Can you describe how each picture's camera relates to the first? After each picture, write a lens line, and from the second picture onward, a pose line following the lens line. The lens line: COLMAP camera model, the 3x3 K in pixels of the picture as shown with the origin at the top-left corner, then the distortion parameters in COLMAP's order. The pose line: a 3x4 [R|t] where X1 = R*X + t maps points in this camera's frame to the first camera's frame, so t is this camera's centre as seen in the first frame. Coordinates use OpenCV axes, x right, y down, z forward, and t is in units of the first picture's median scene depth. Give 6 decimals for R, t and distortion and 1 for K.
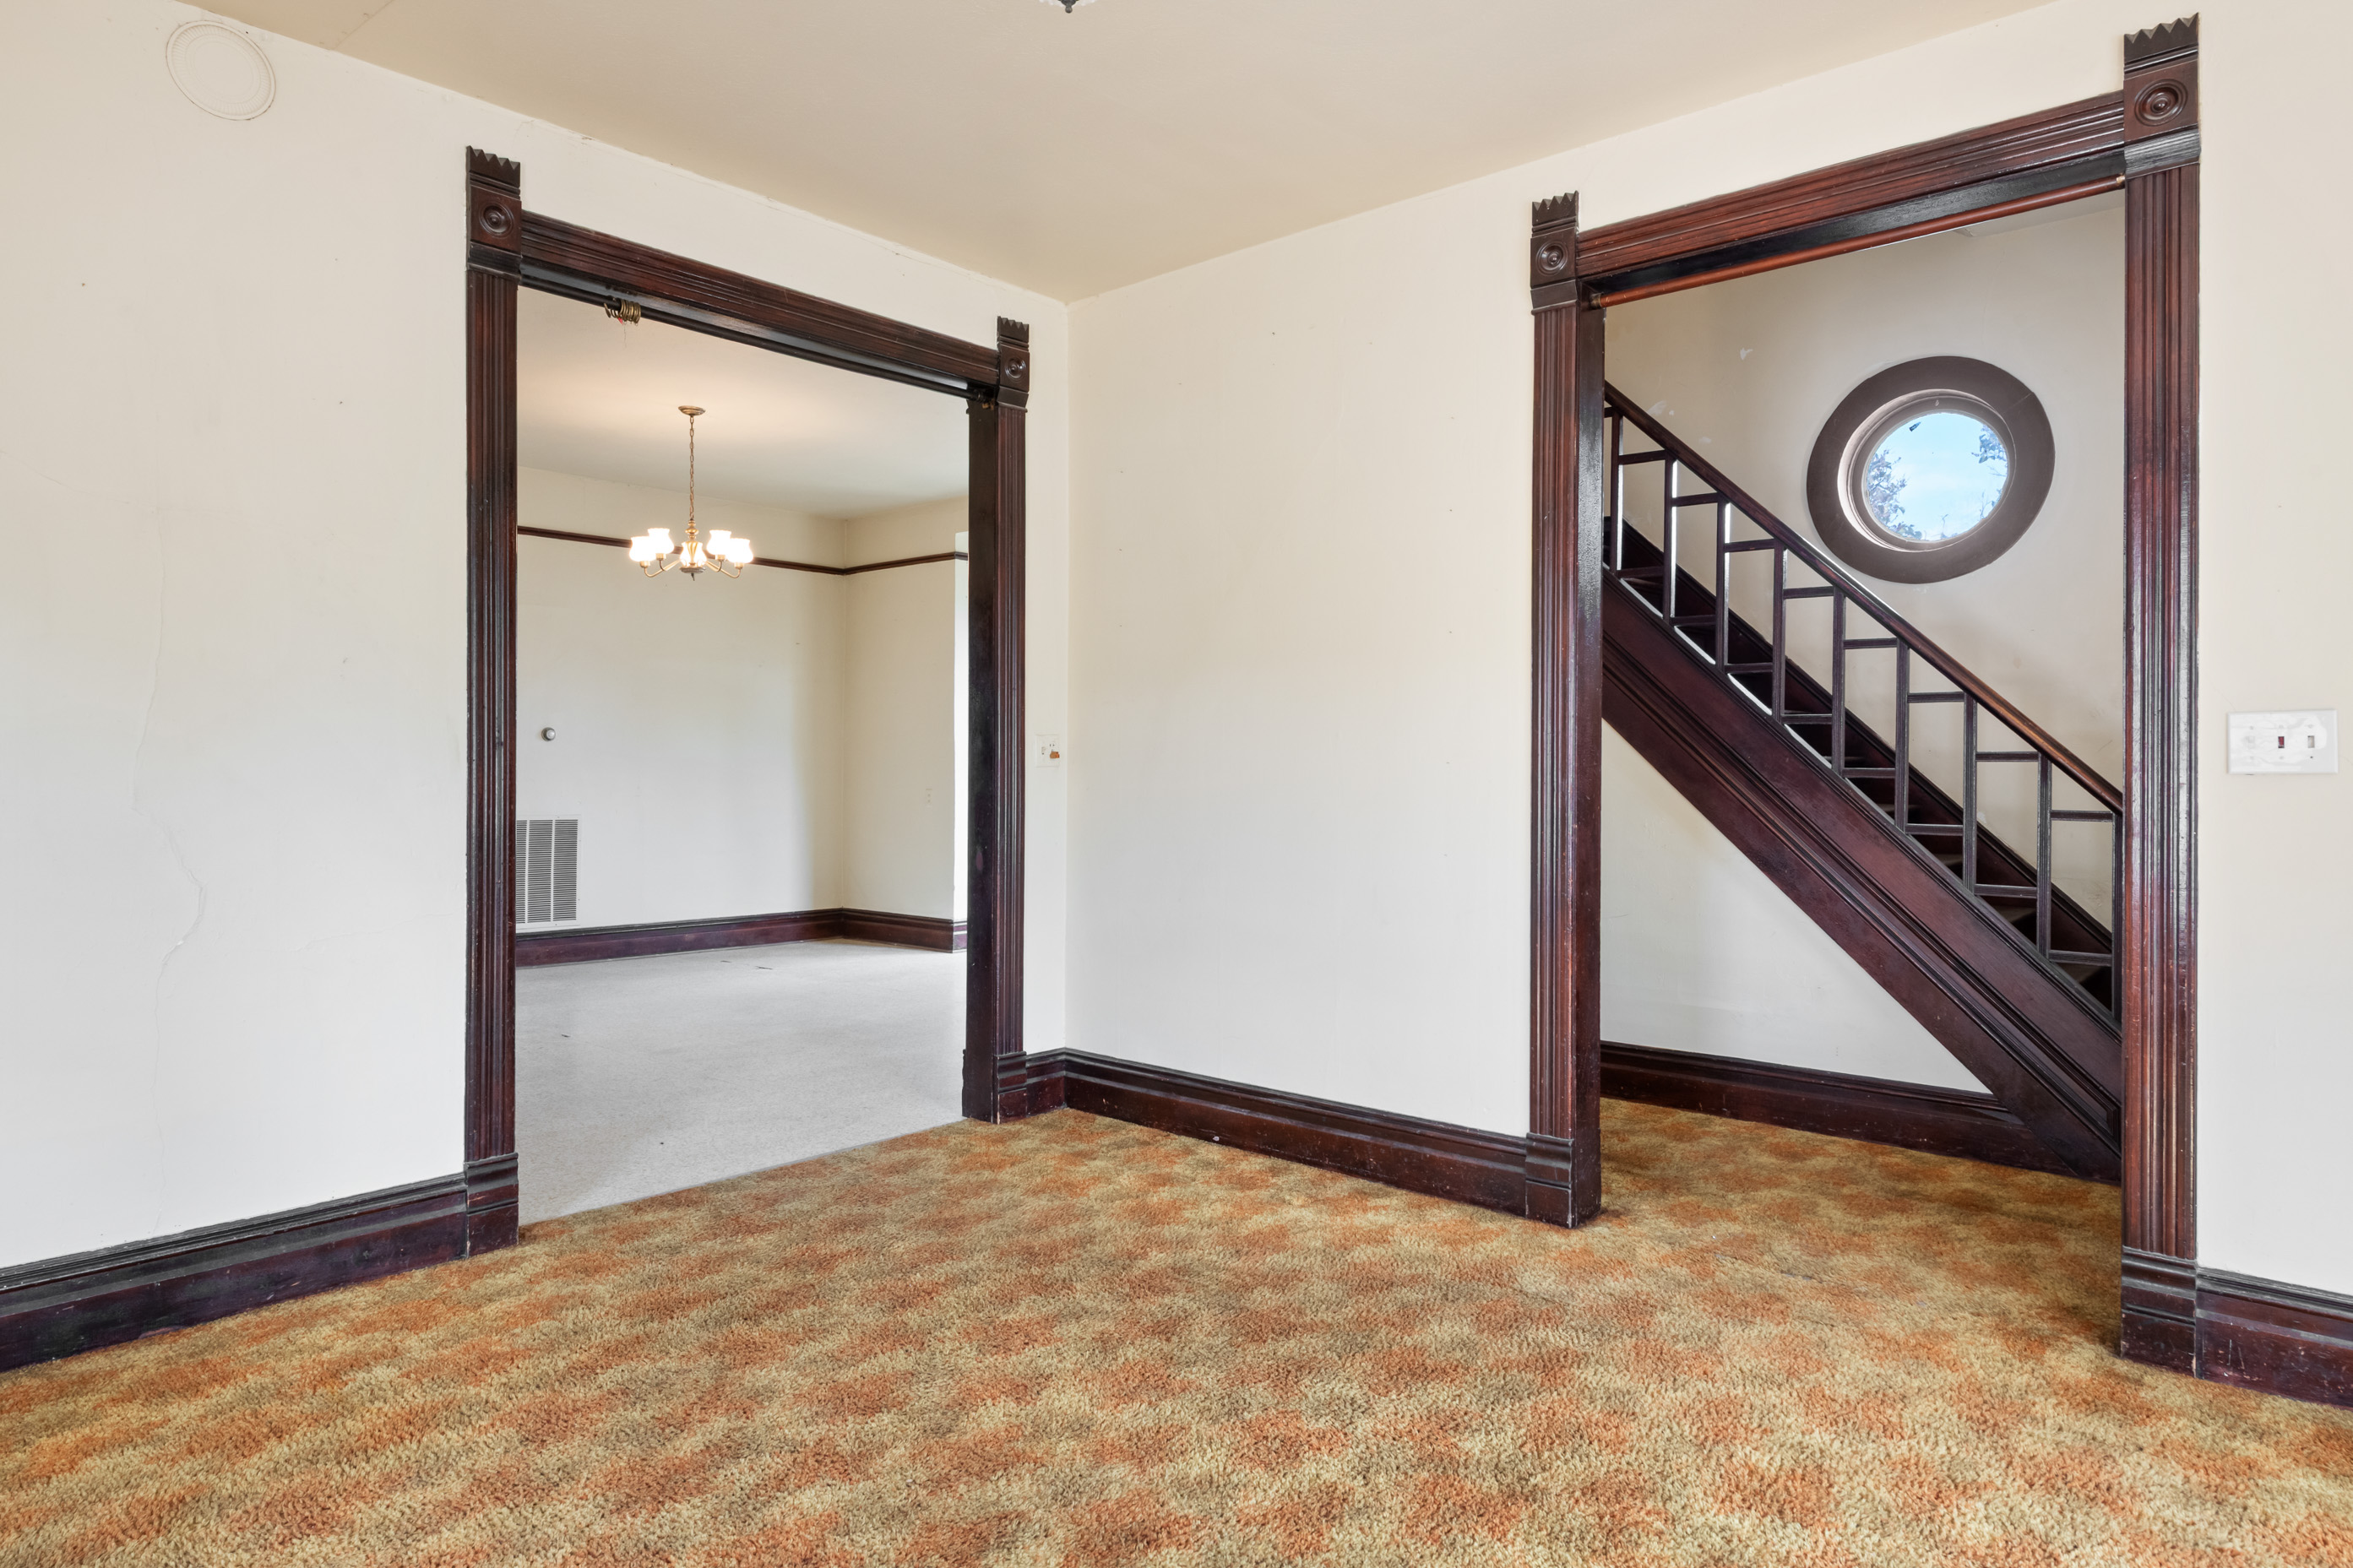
lens RADIAL K [[1428.7, 0, 1185.2], [0, 1428.7, 756.6], [0, 0, 1]] dist [0.010151, -0.002089]
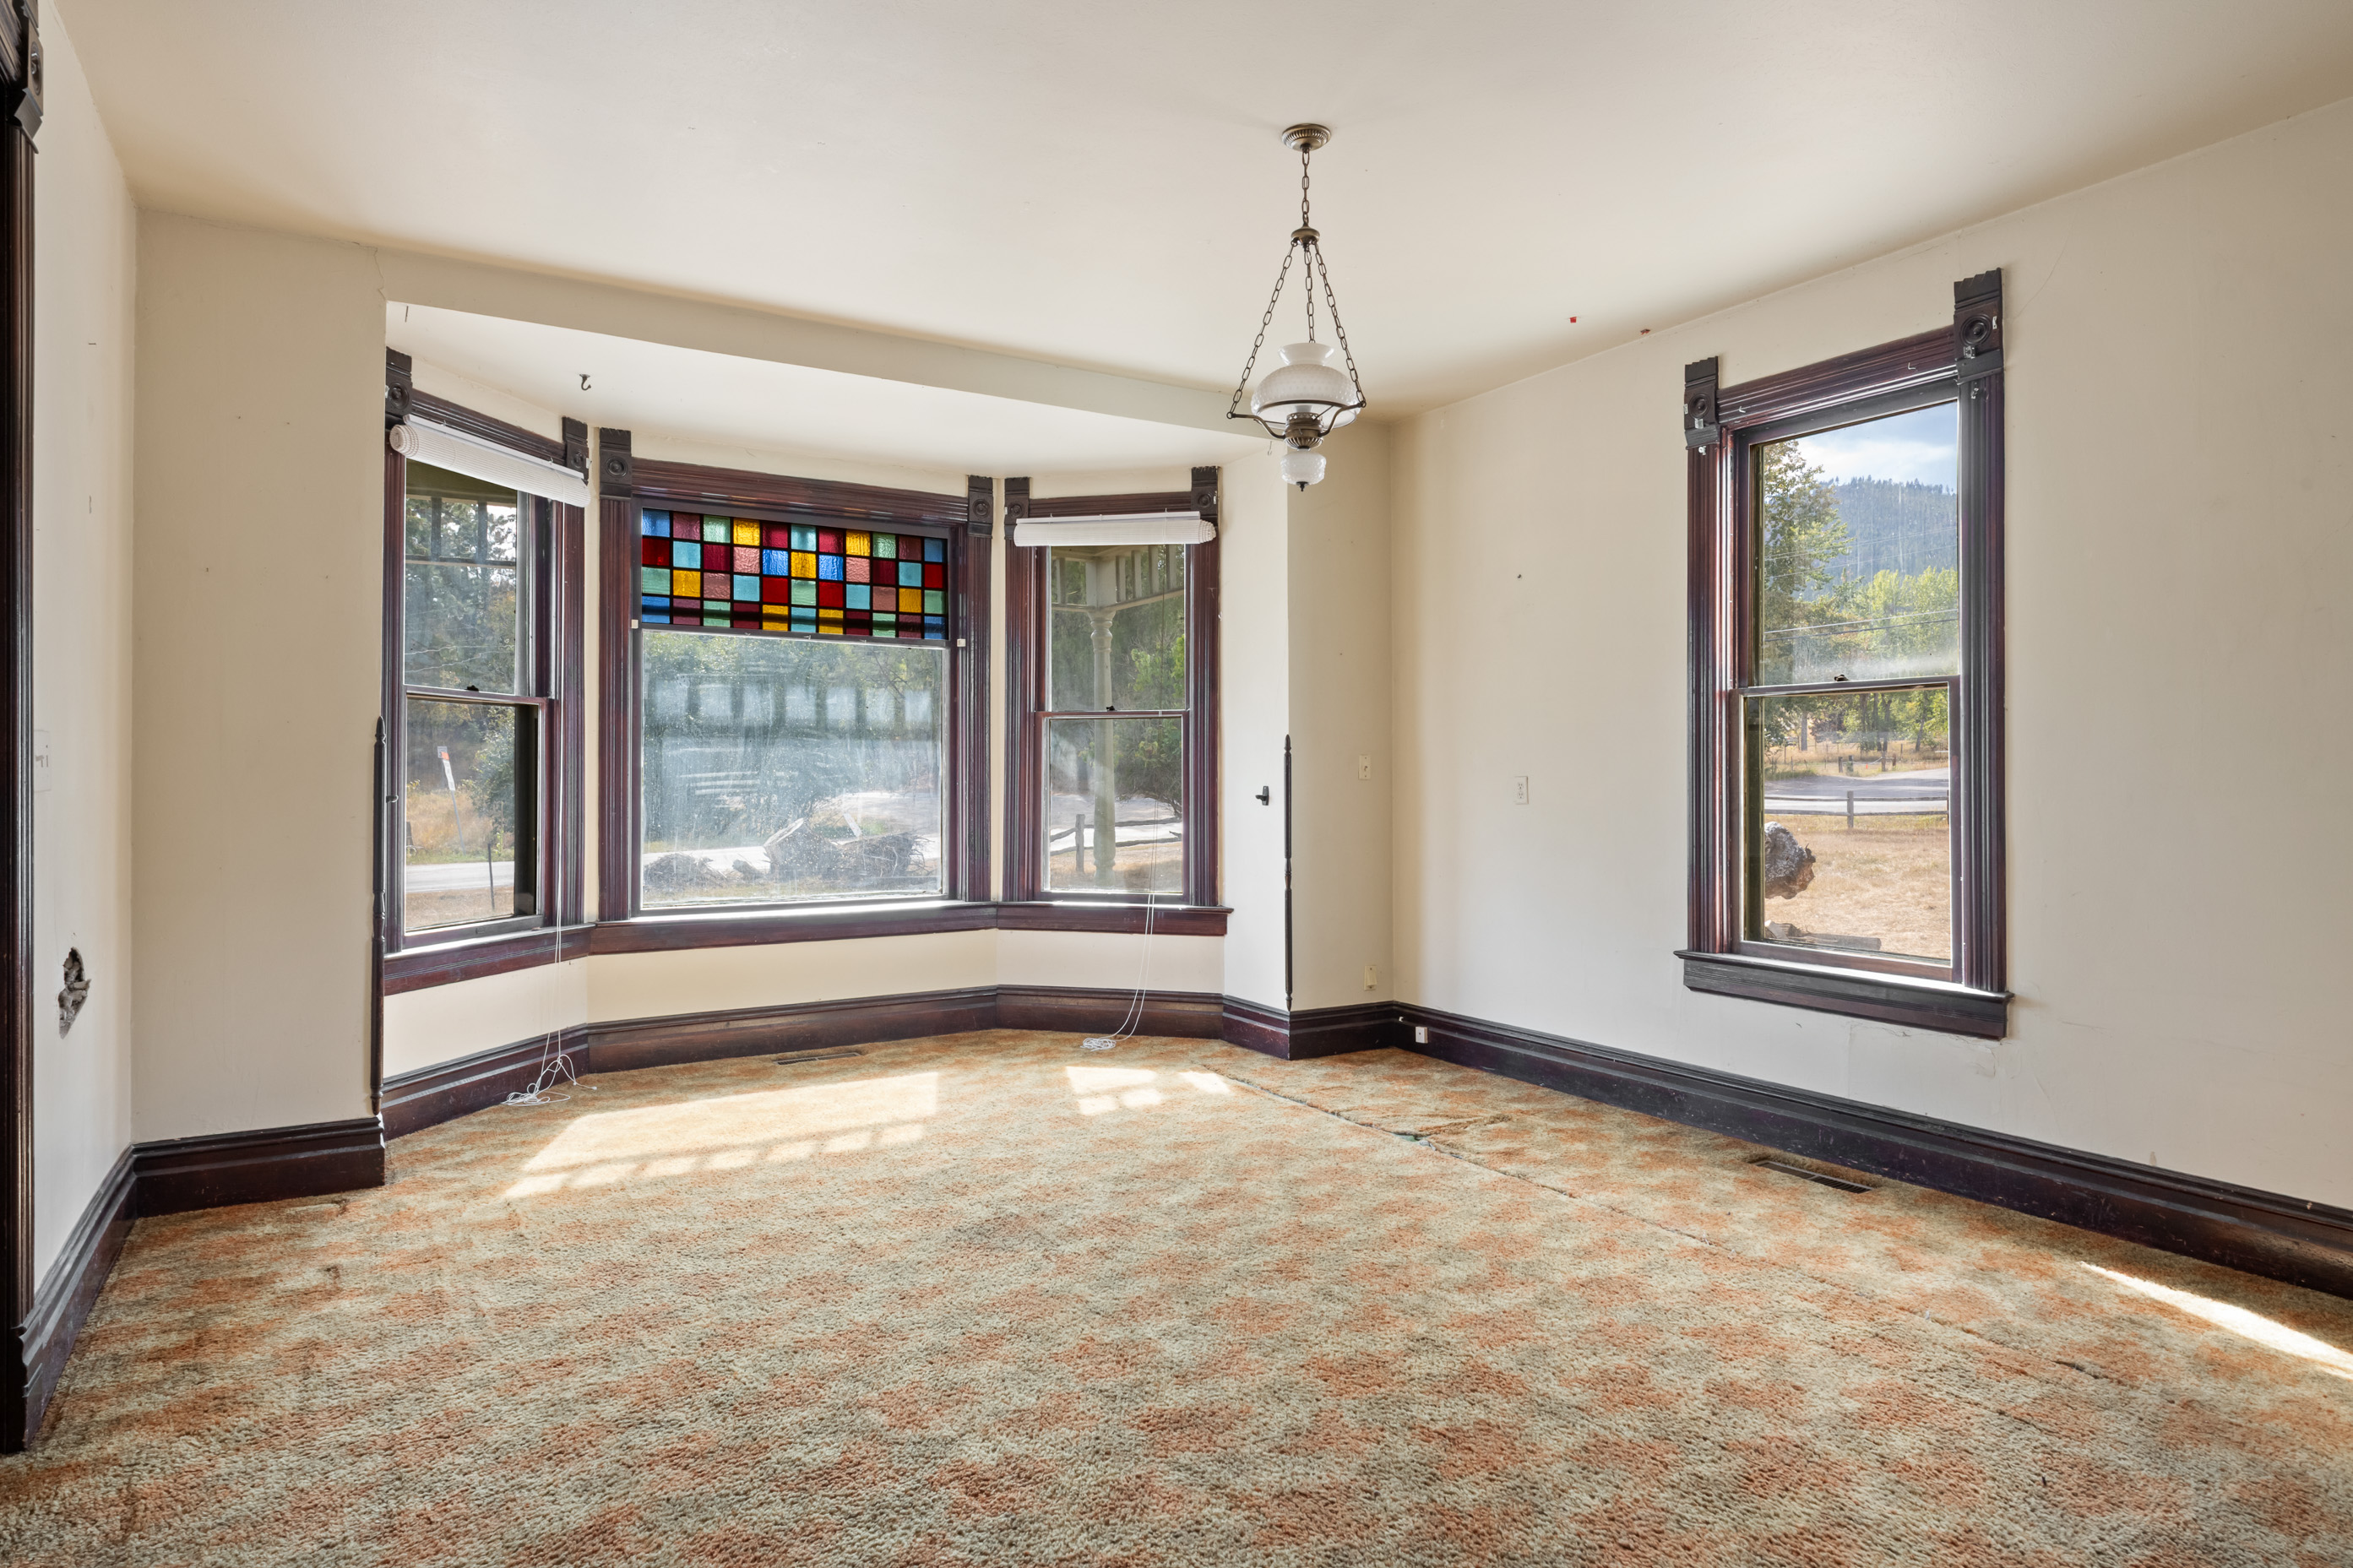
lens RADIAL K [[1349.2, 0, 1164.2], [0, 1349.2, 775.5], [0, 0, 1]] dist [0.004473, -0.000575]
pose [[-0.956388, -0.010578, 0.291906, -0.206754], [-0.011810, 0.999927, -0.002458, -0.006220], [-0.291859, -0.005799, -0.956444, 1.229746]]
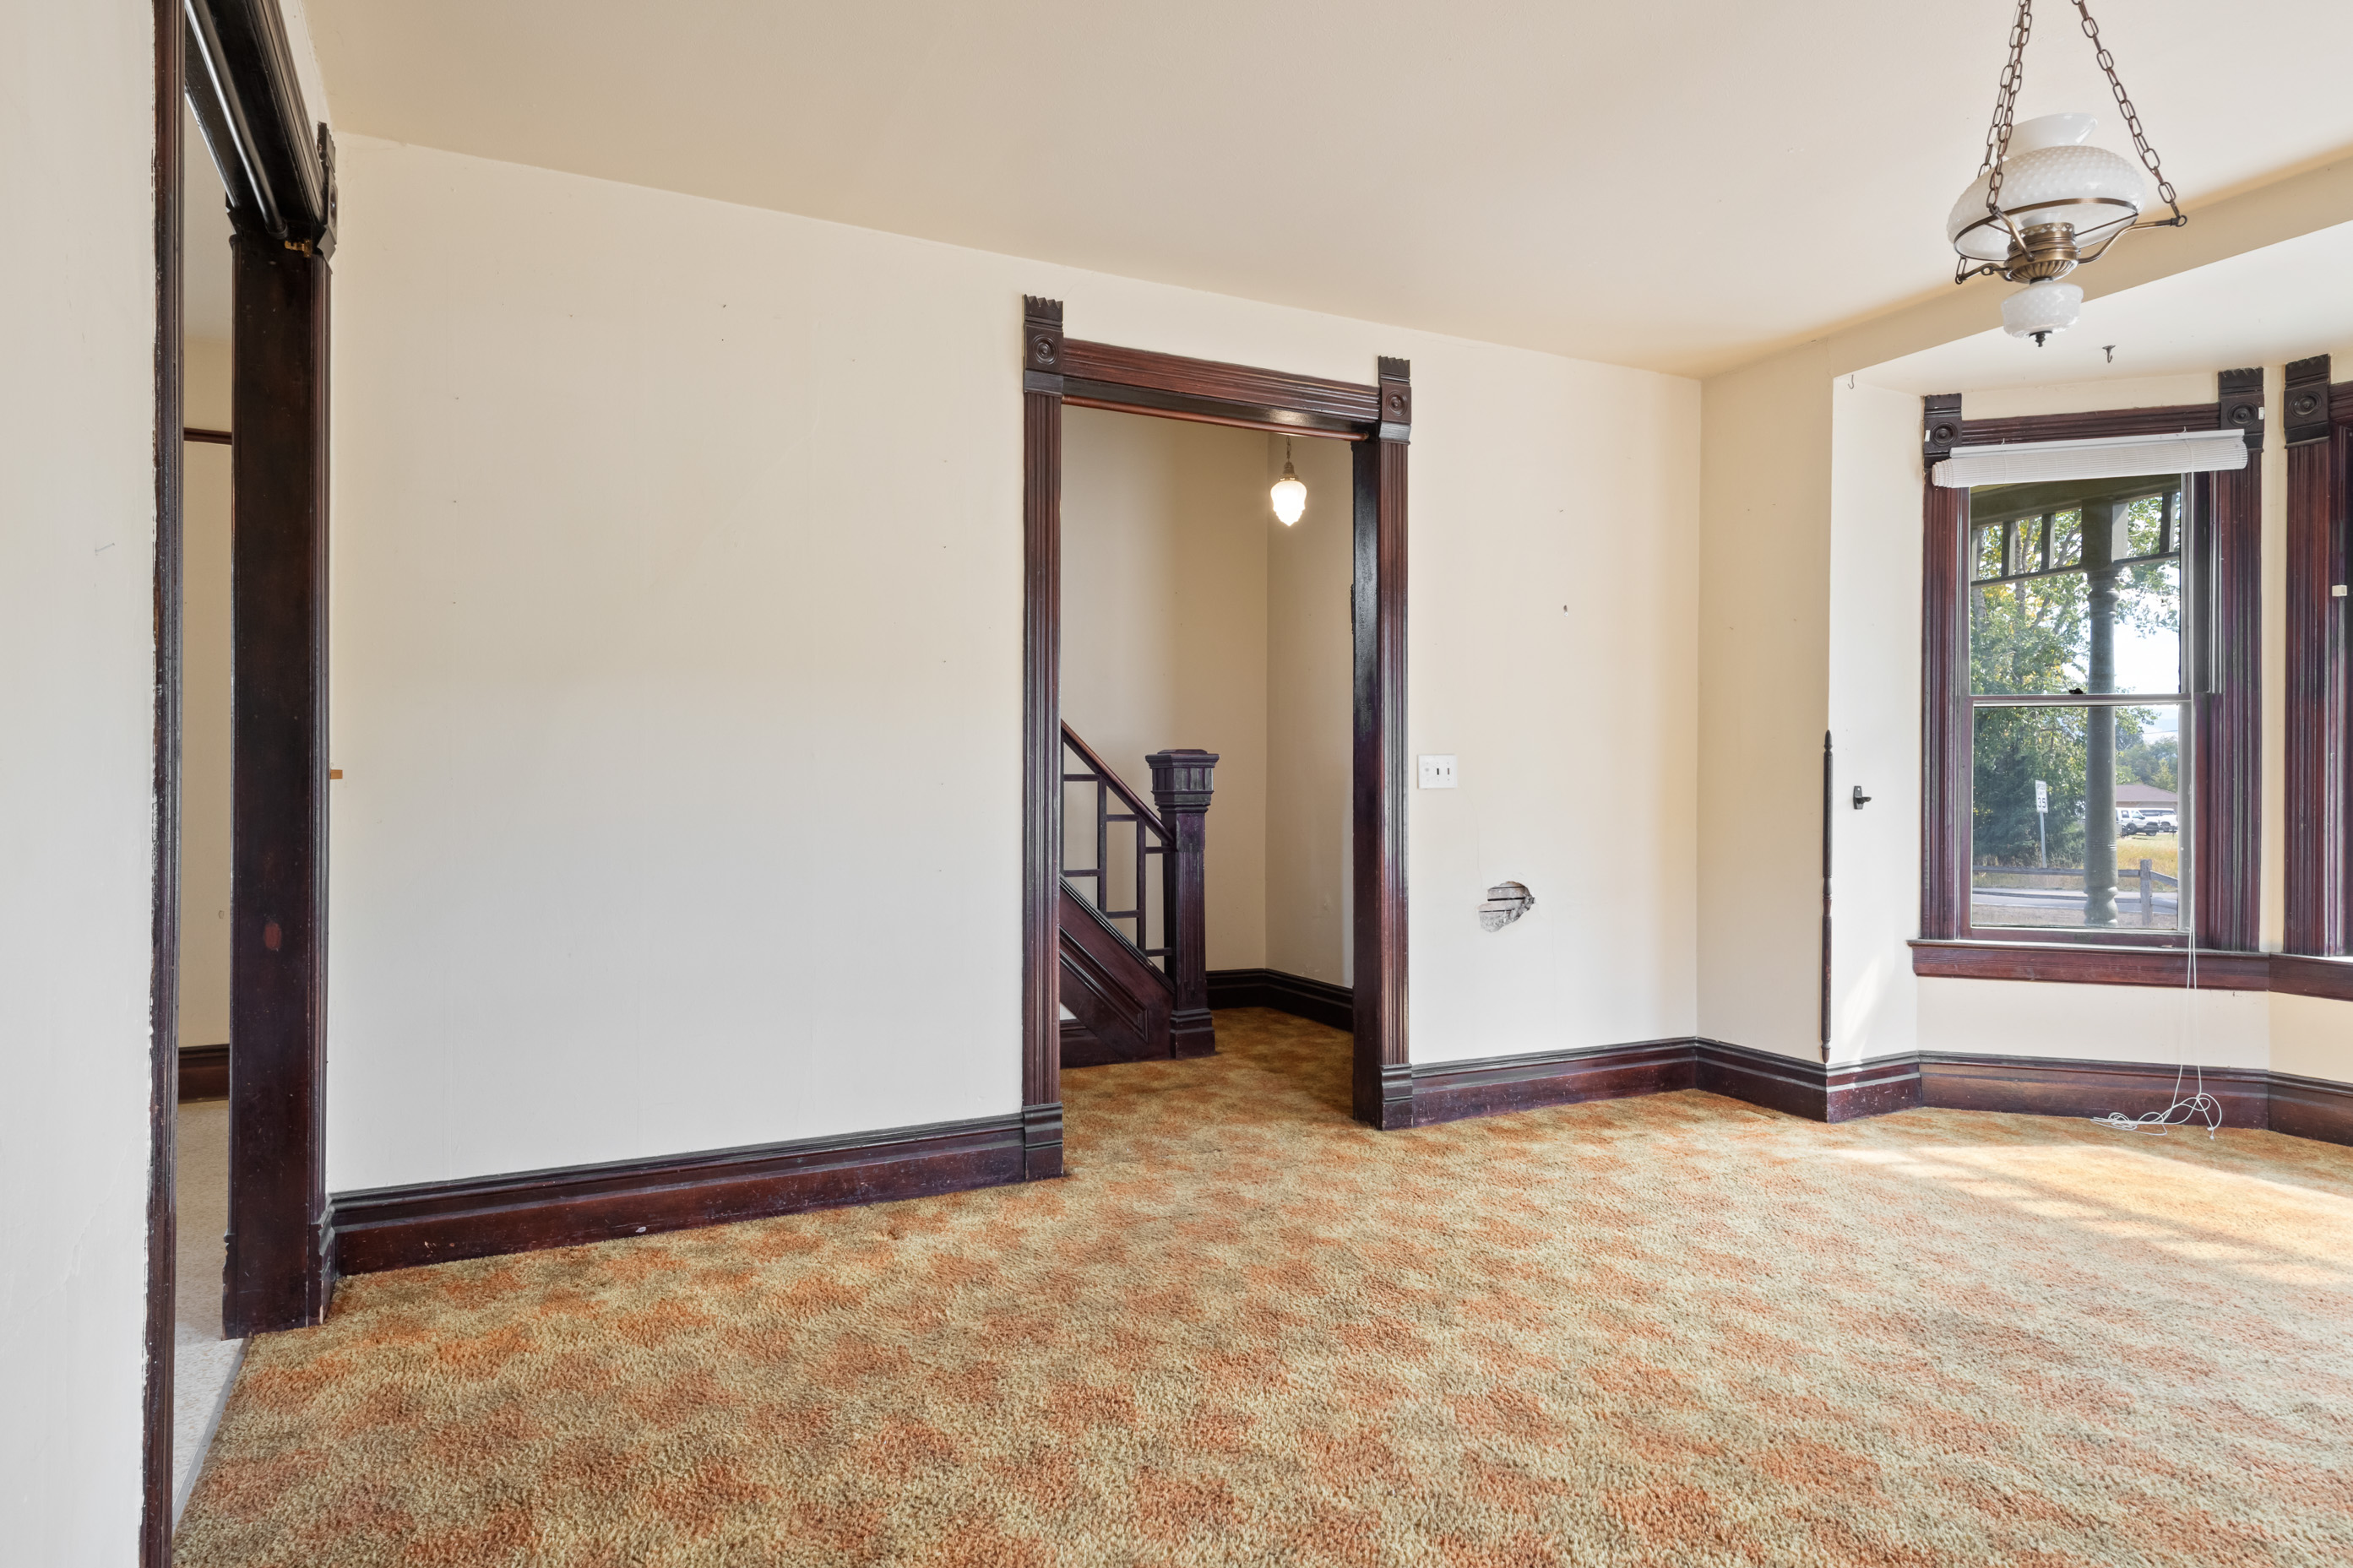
lens RADIAL K [[1349.2, 0, 1164.2], [0, 1349.2, 775.5], [0, 0, 1]] dist [0.004473, -0.000575]
pose [[0.375900, -0.002144, 0.926658, -0.716131], [-0.003327, 0.999988, 0.003663, -0.007166], [-0.926654, -0.004460, 0.375888, 0.490208]]
